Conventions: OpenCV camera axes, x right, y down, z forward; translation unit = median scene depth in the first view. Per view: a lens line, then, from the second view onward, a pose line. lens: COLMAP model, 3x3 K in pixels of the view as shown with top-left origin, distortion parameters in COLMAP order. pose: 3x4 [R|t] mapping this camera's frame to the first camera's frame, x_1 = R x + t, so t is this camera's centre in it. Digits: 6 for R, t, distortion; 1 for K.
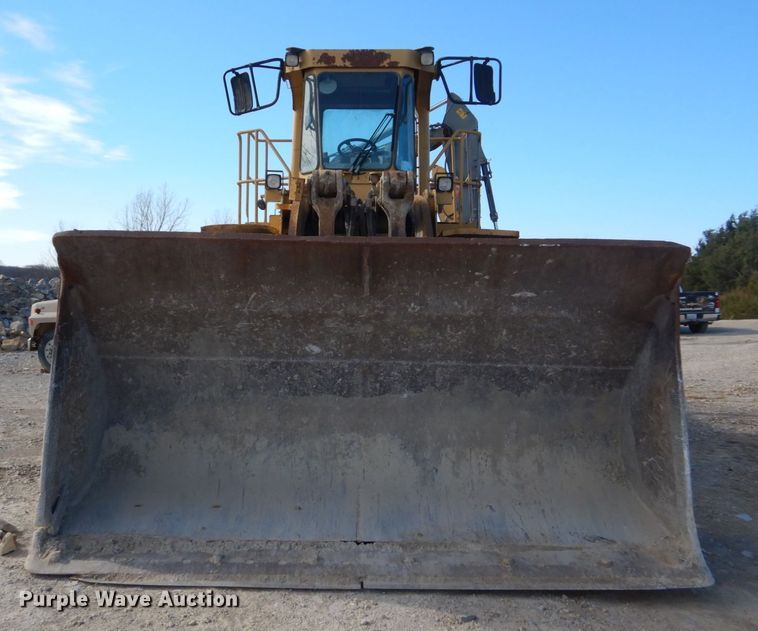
lens RADIAL K [[860.7, 0, 378.5], [0, 860.7, 312.9], [0, 0, 1]] dist [0.017666, 0.000000]
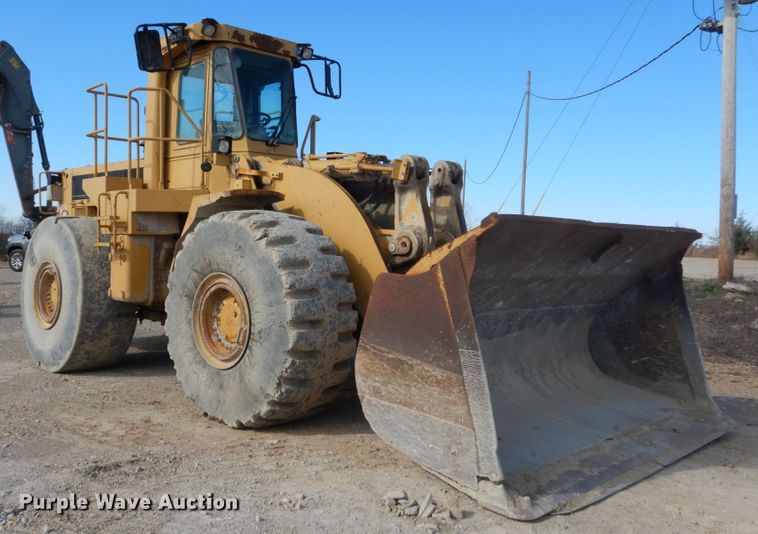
lens RADIAL K [[710.7, 0, 378.8], [0, 710.7, 249.4], [0, 0, 1]] dist [0.010007, 0.000000]
pose [[0.694552, -0.004883, 0.719426, -0.568892], [0.002378, 0.999987, 0.004491, -0.026366], [-0.719439, -0.001408, 0.694555, 0.235115]]
